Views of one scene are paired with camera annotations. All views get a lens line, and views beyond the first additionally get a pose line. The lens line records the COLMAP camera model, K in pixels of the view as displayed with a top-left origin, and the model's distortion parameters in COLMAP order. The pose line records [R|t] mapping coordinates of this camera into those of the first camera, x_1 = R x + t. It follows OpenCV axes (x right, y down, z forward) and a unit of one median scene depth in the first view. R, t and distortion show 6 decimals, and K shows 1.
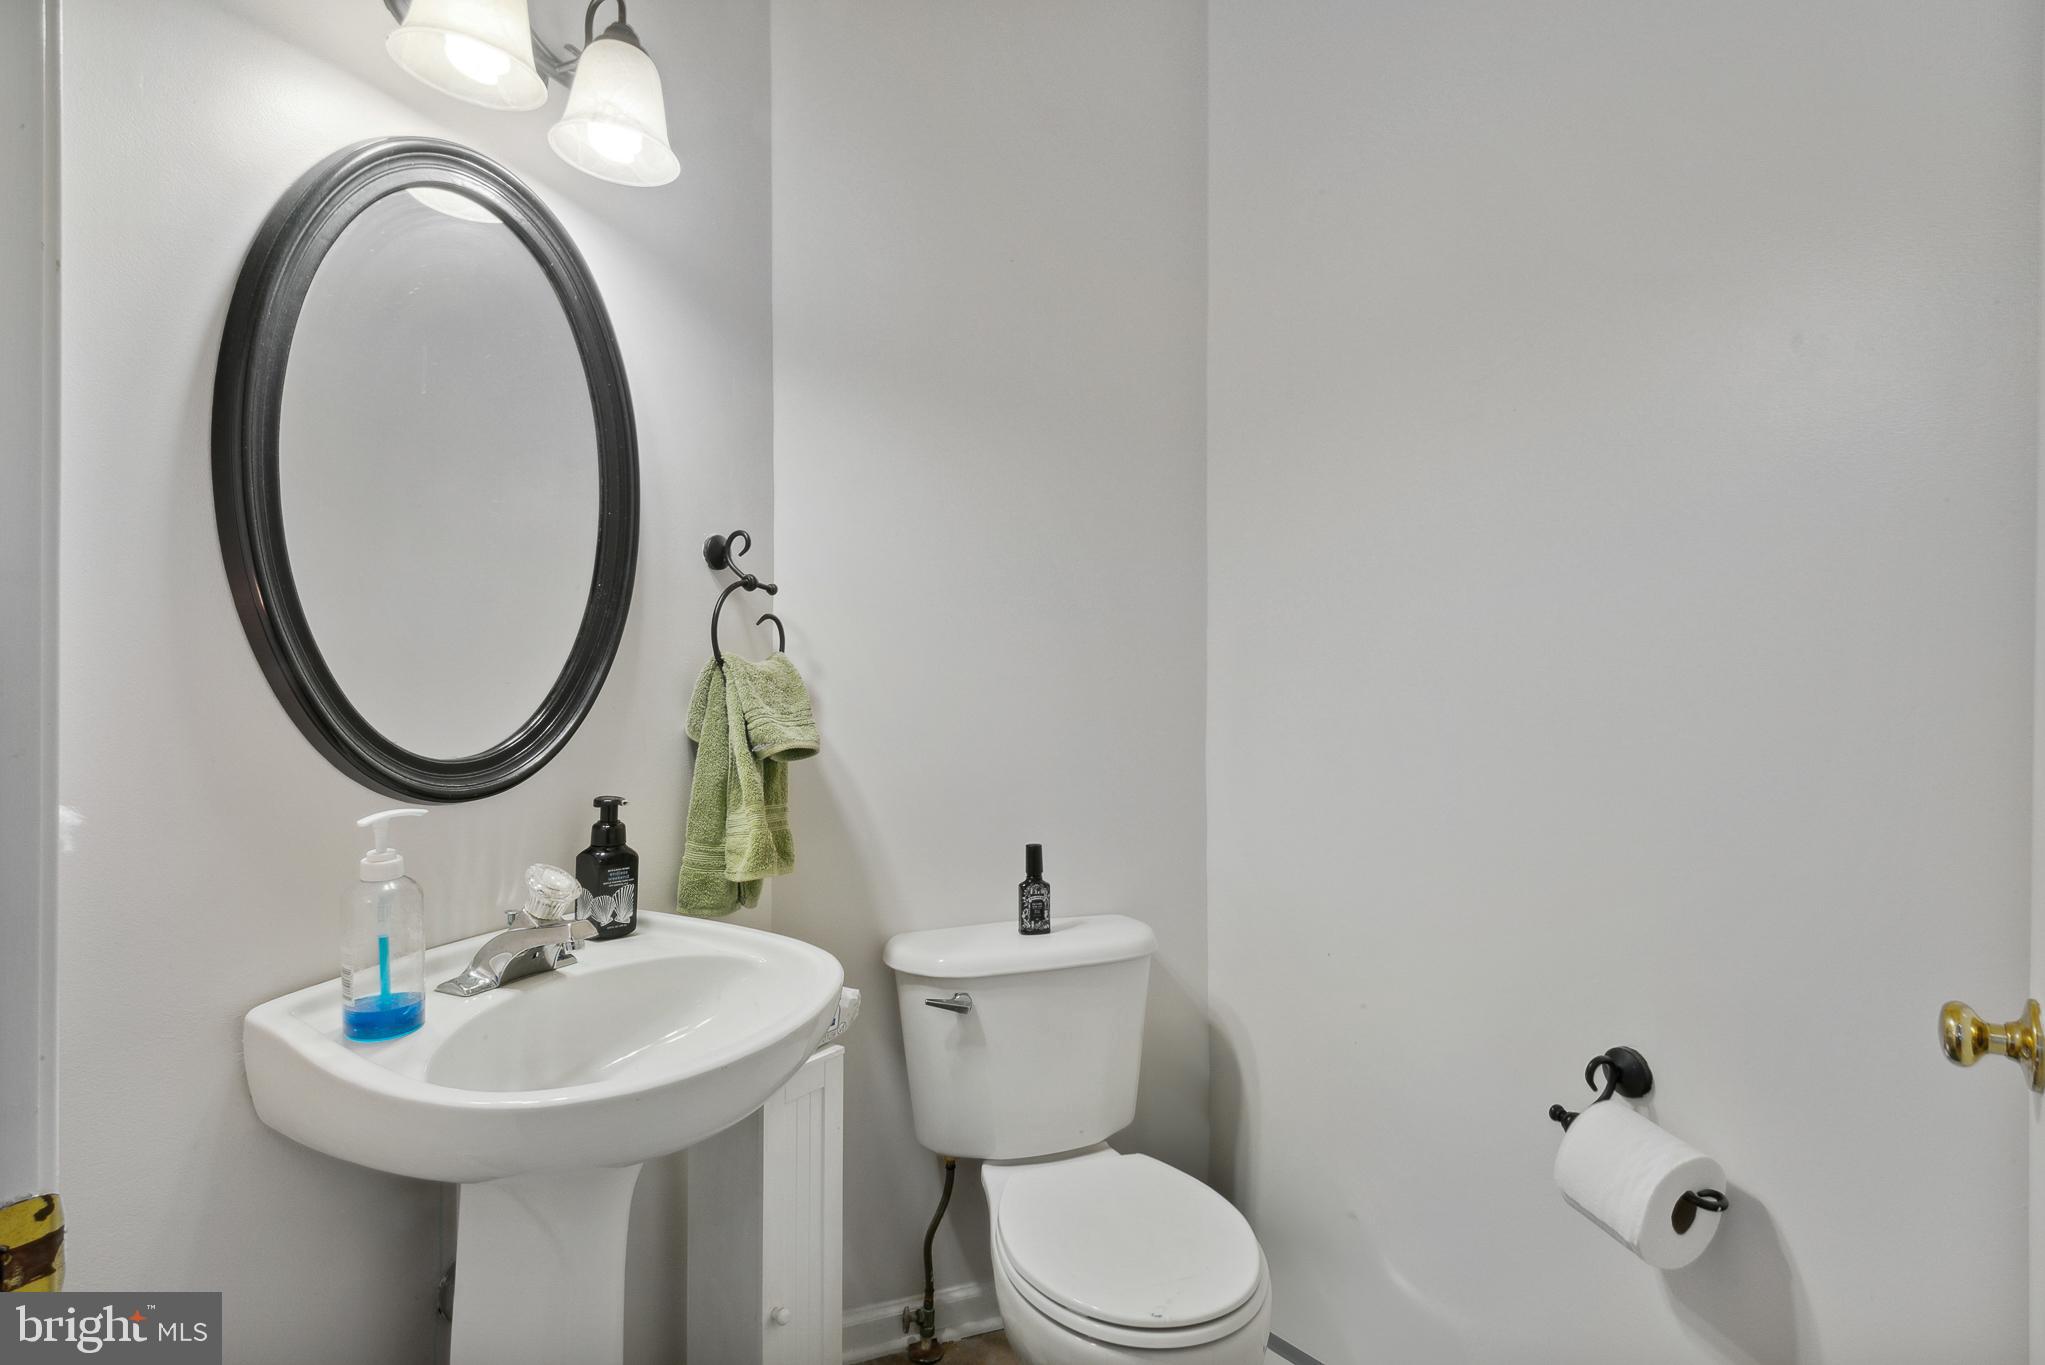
lens RADIAL K [[1007.4, 0, 1022.4], [0, 1007.4, 681.8], [0, 0, 1]] dist [0.019599, 0.000366]
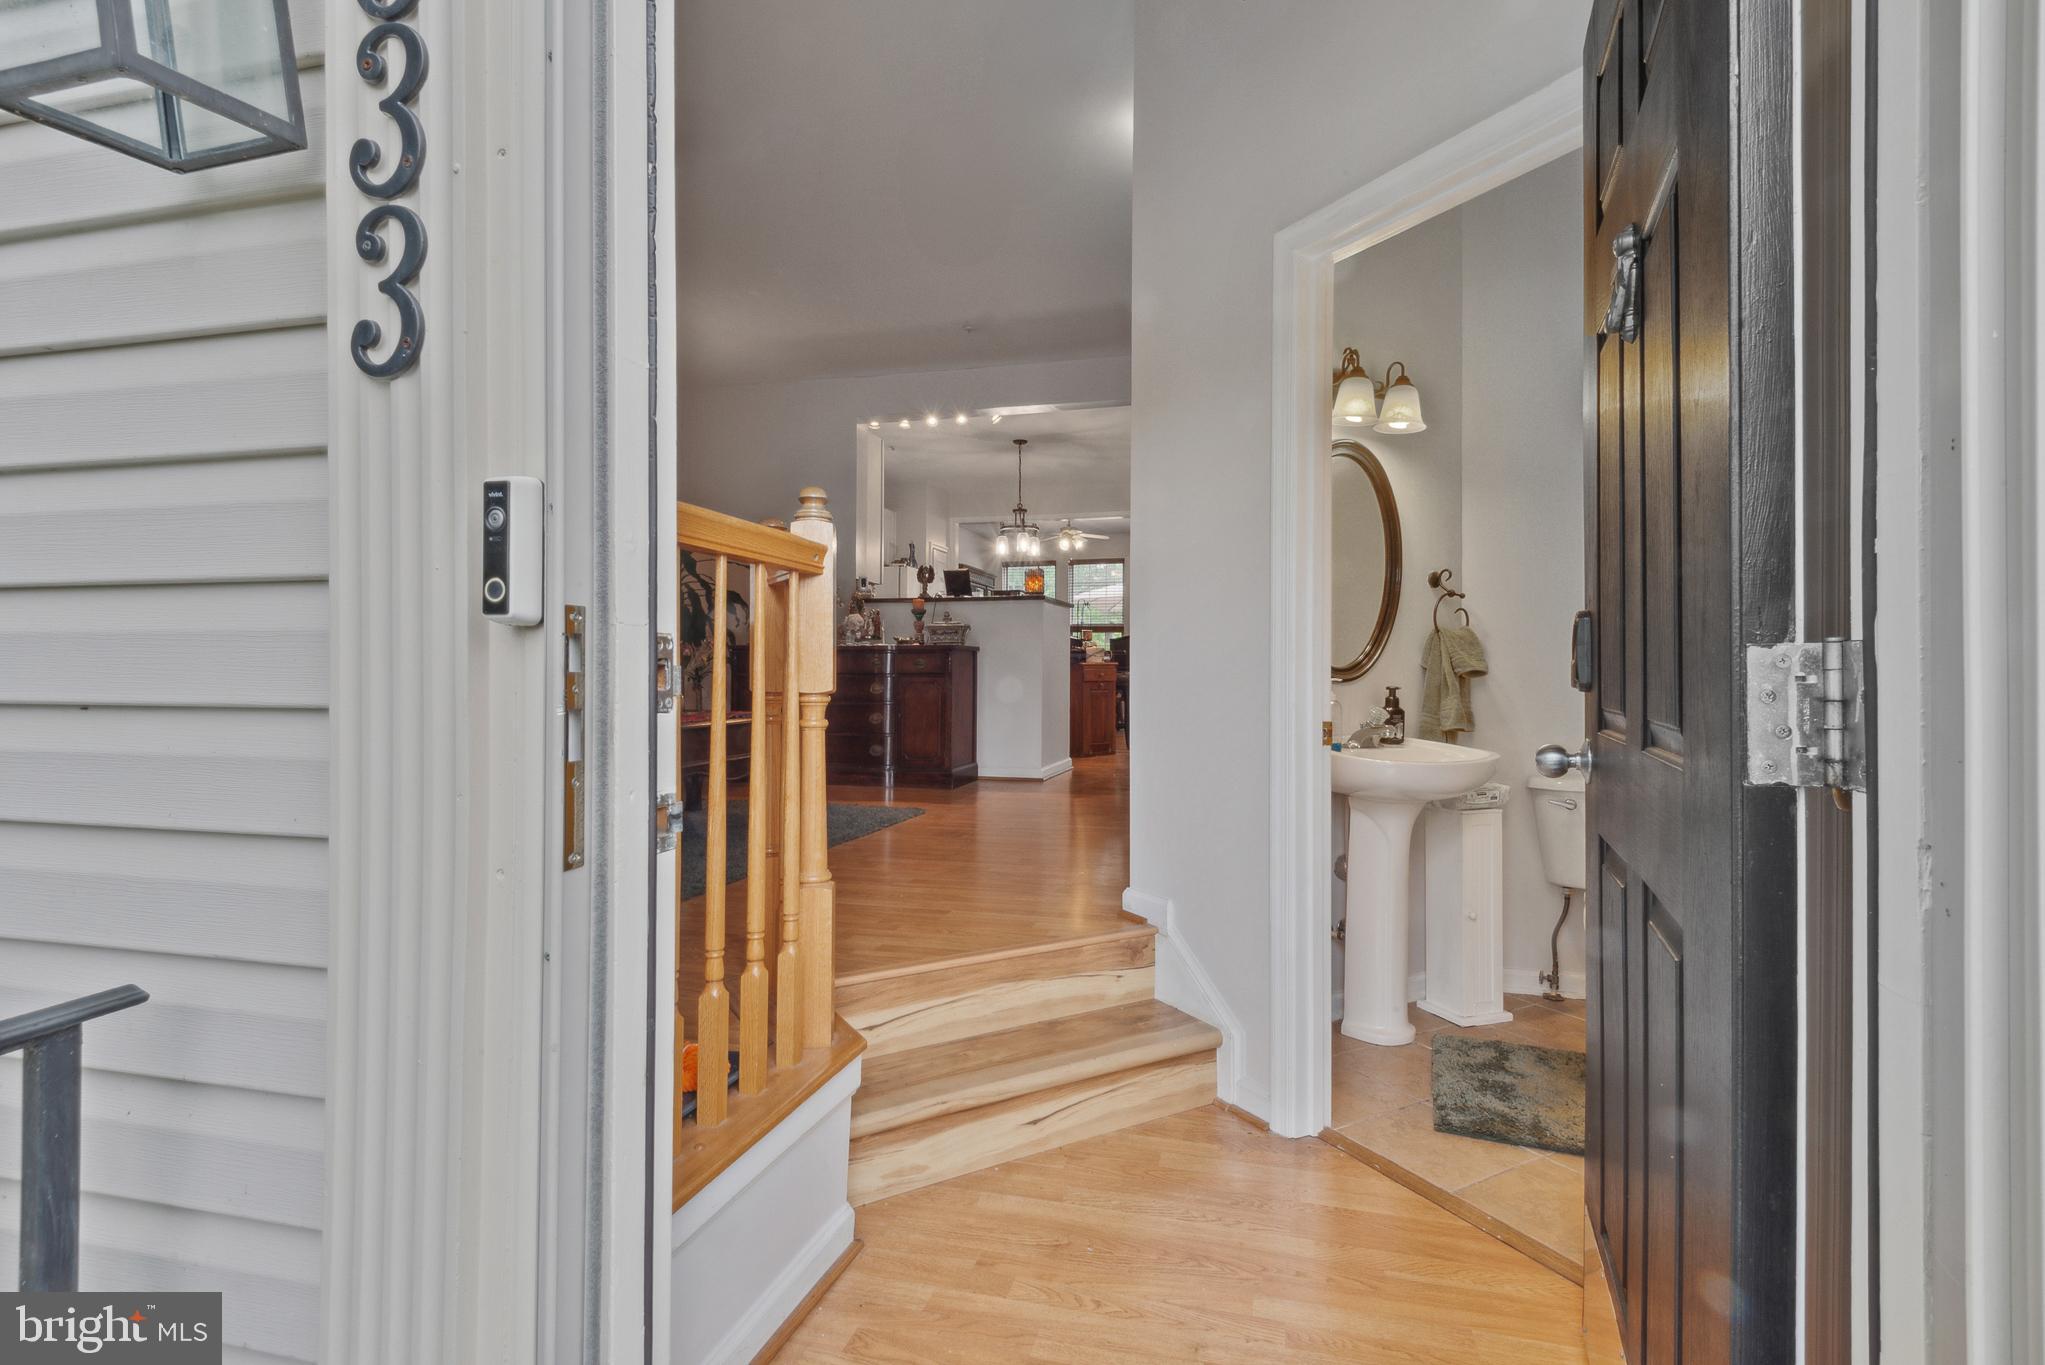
lens RADIAL K [[938.3, 0, 1019.4], [0, 938.3, 674.9], [0, 0, 1]] dist [0.021229, -0.001974]
pose [[0.792803, -0.005898, -0.609450, 0.227945], [0.002689, 0.999977, -0.006179, 0.087566], [0.609472, 0.003259, 0.792801, -1.182931]]
